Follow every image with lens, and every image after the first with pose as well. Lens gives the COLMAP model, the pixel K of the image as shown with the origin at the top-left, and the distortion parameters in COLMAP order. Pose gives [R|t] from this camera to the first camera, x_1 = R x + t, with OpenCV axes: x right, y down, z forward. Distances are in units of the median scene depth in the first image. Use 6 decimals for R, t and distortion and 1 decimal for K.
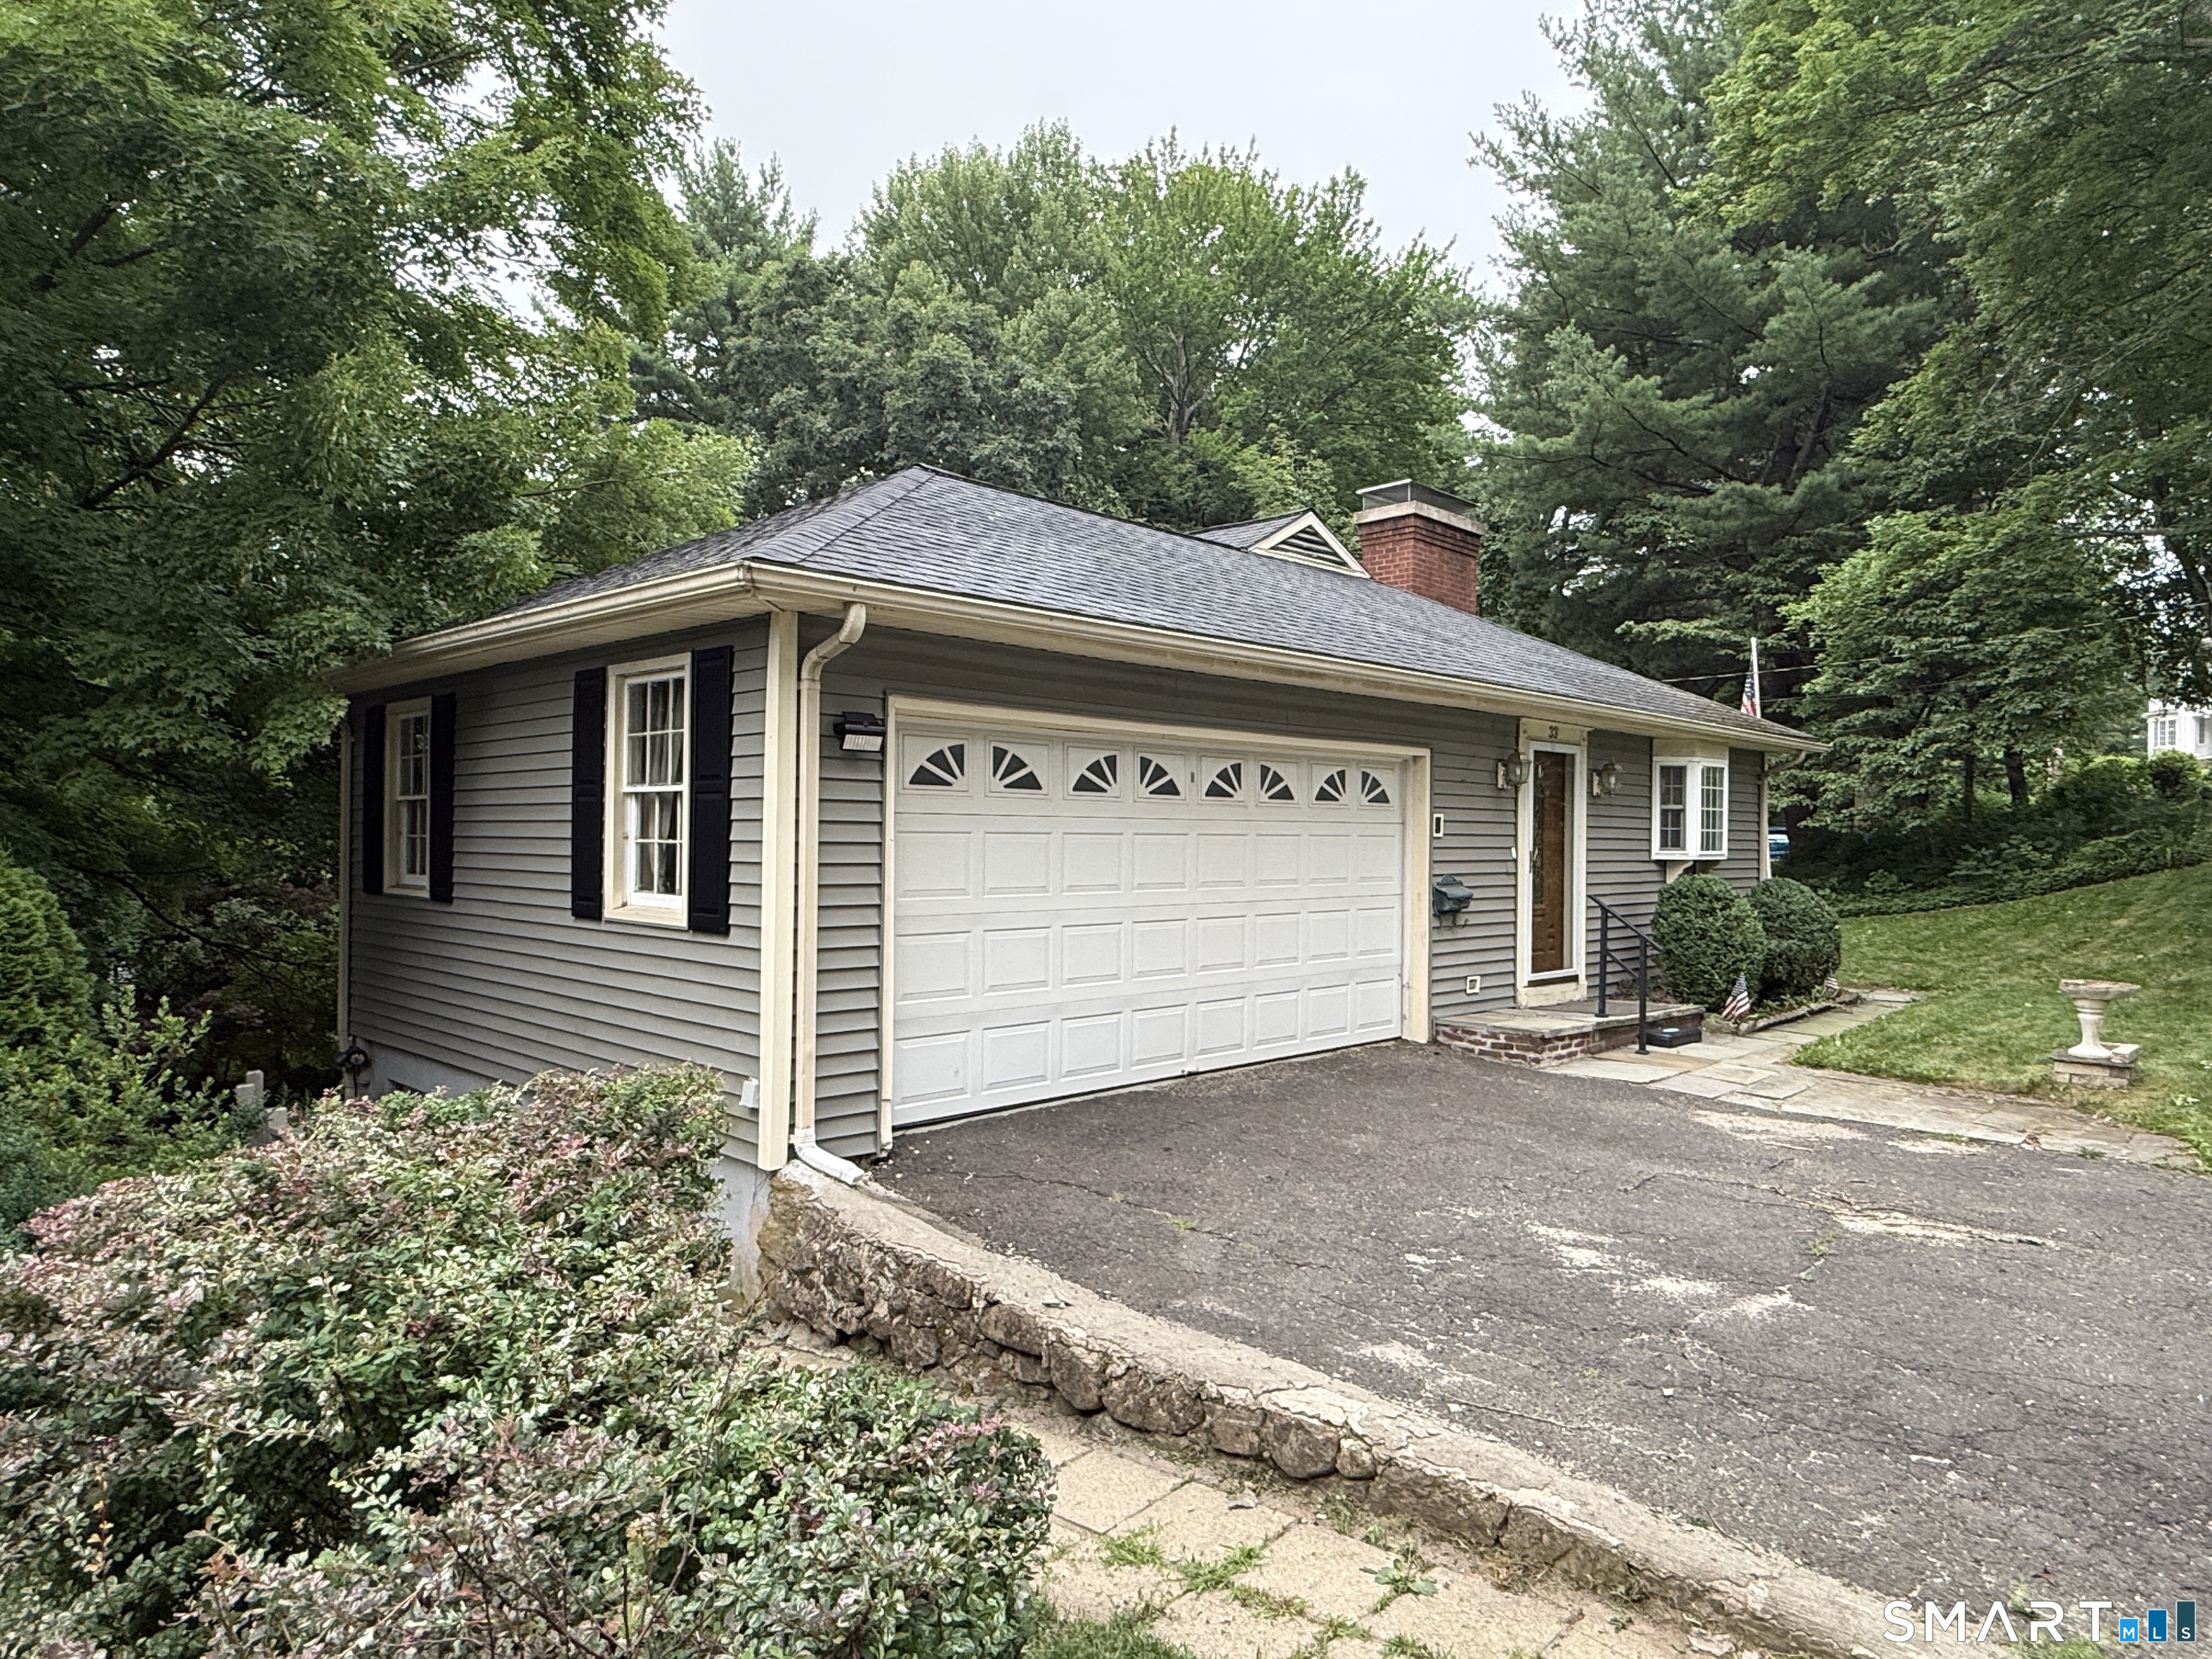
lens RADIAL K [[1383.7, 0, 1107.6], [0, 1383.7, 830.6], [0, 0, 1]] dist [0.003279, 0.002160]
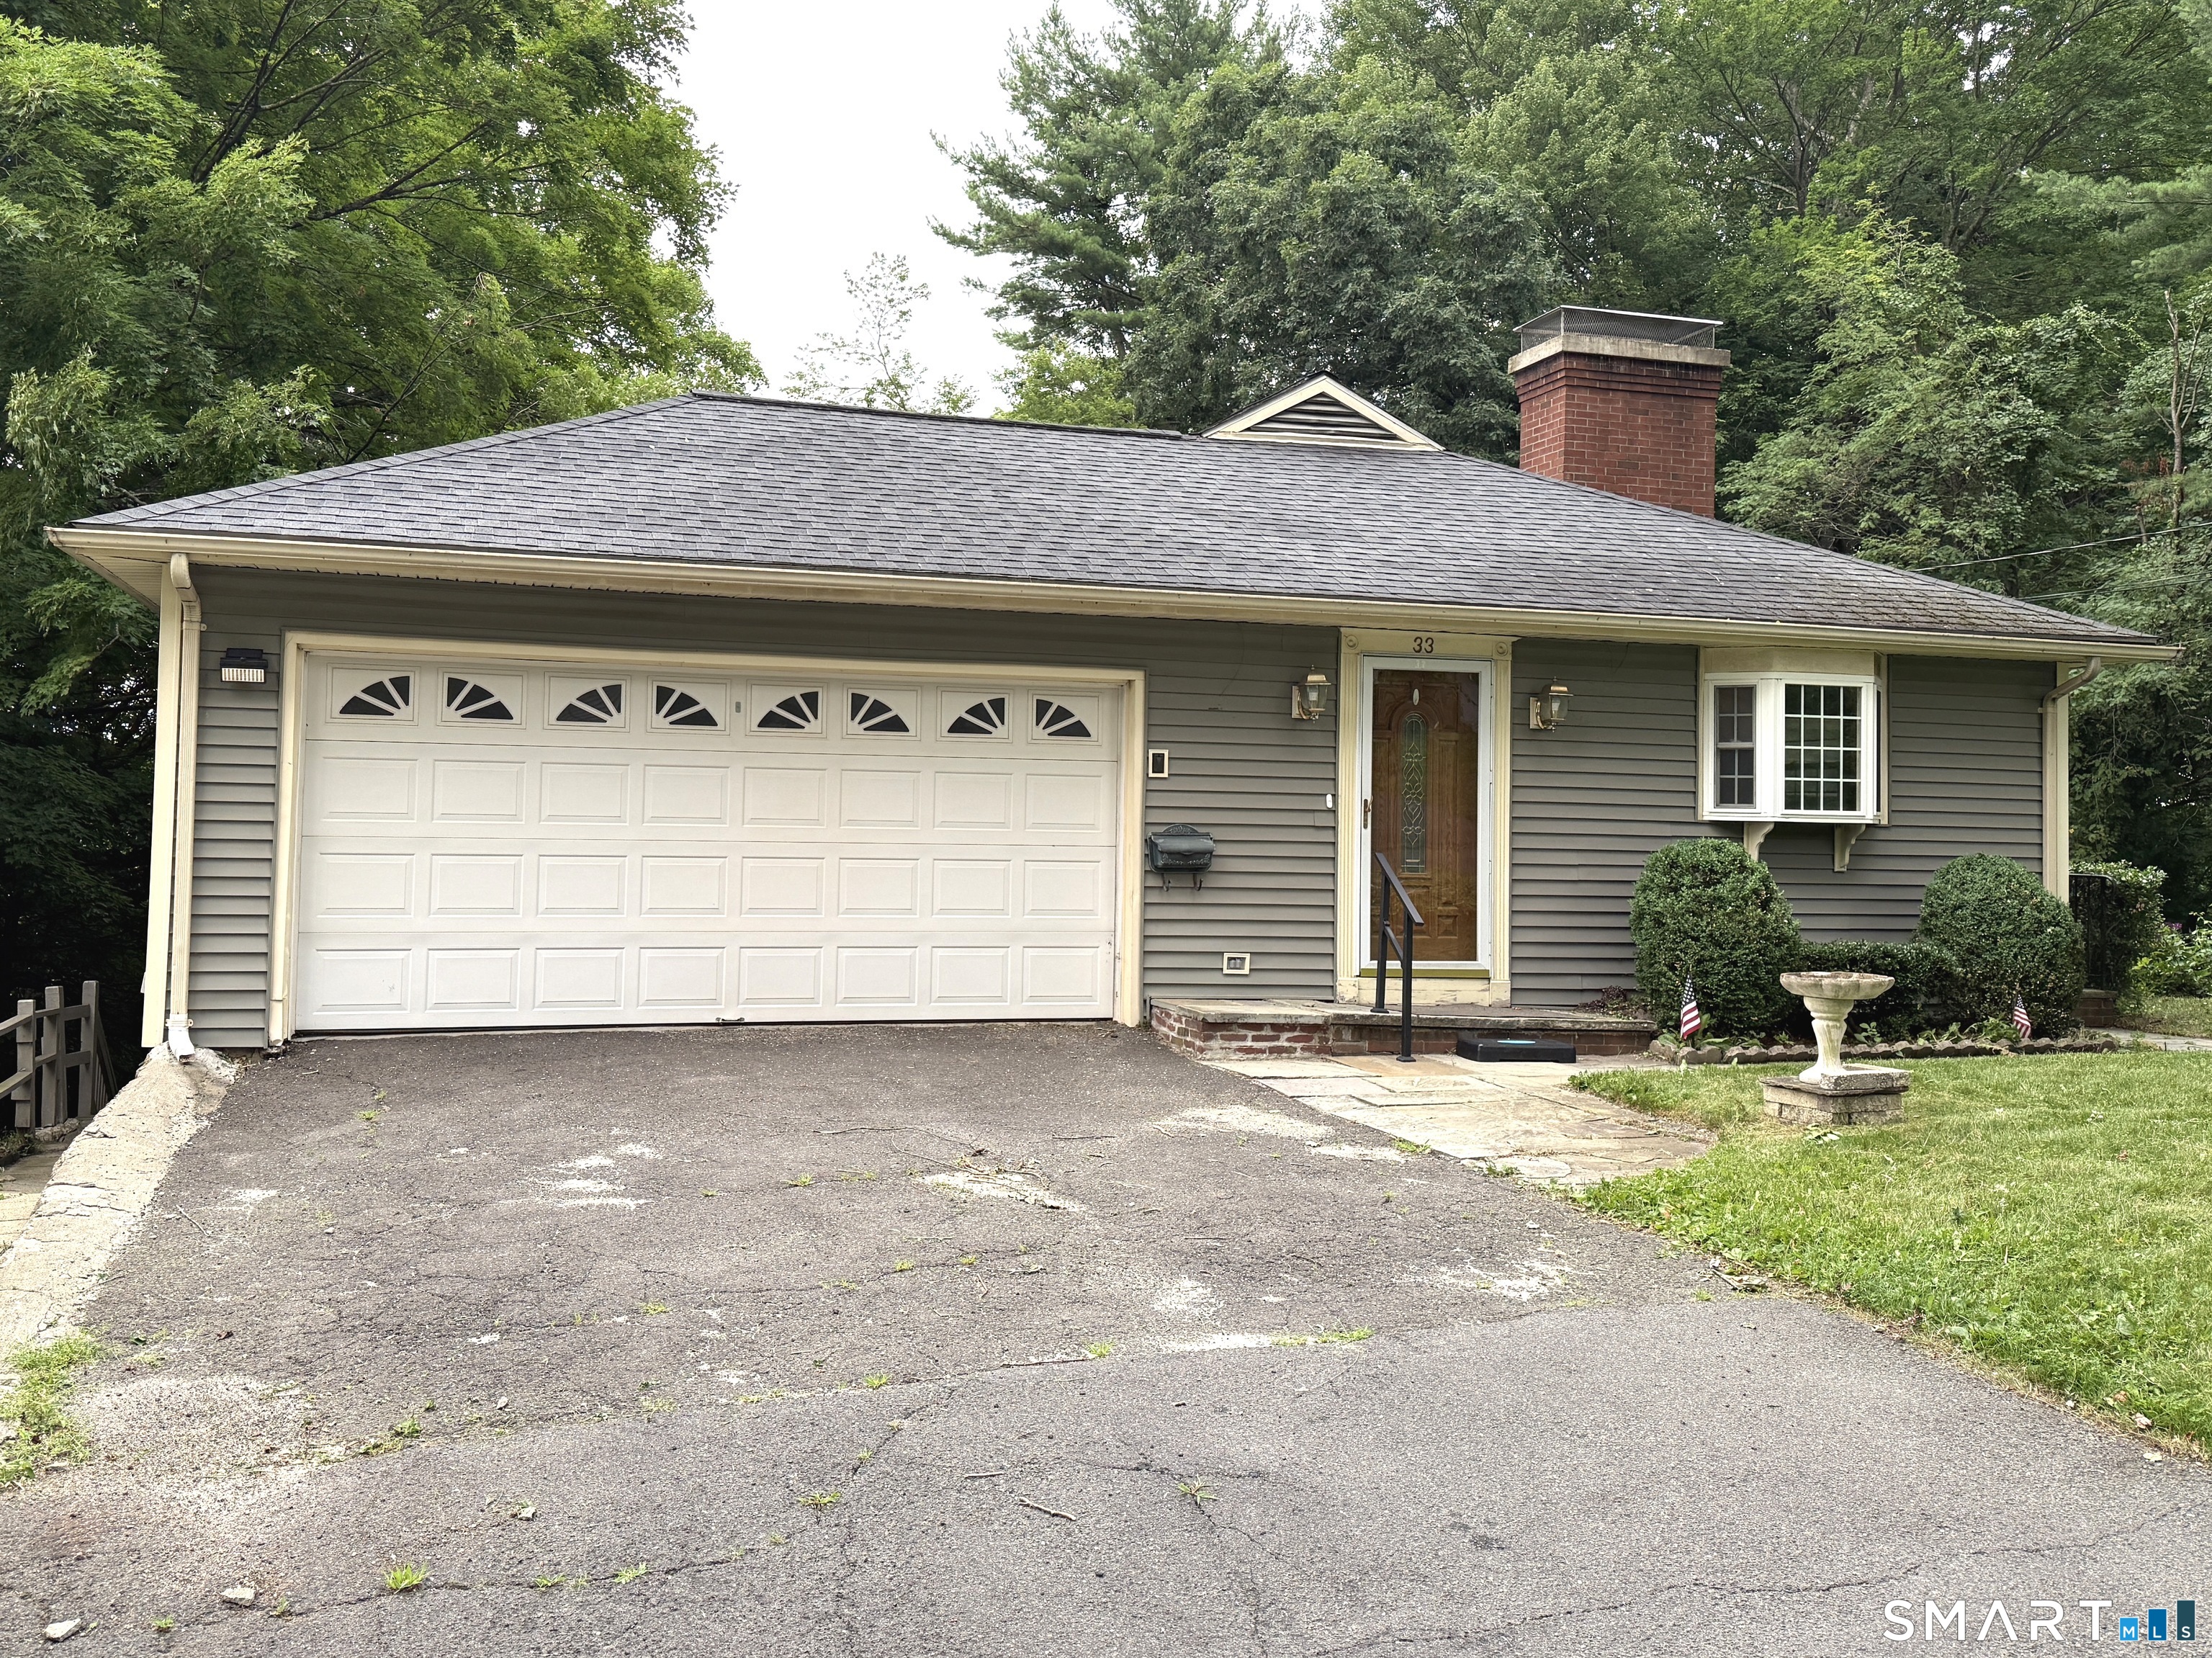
lens RADIAL K [[2046.0, 0, 1105.0], [0, 2046.0, 770.4], [0, 0, 1]] dist [0.139025, -0.001218]
pose [[0.858408, -0.010514, -0.512859, 0.840536], [-0.009020, 0.999326, -0.035584, 0.044274], [0.512888, 0.035171, 0.857735, -0.061308]]
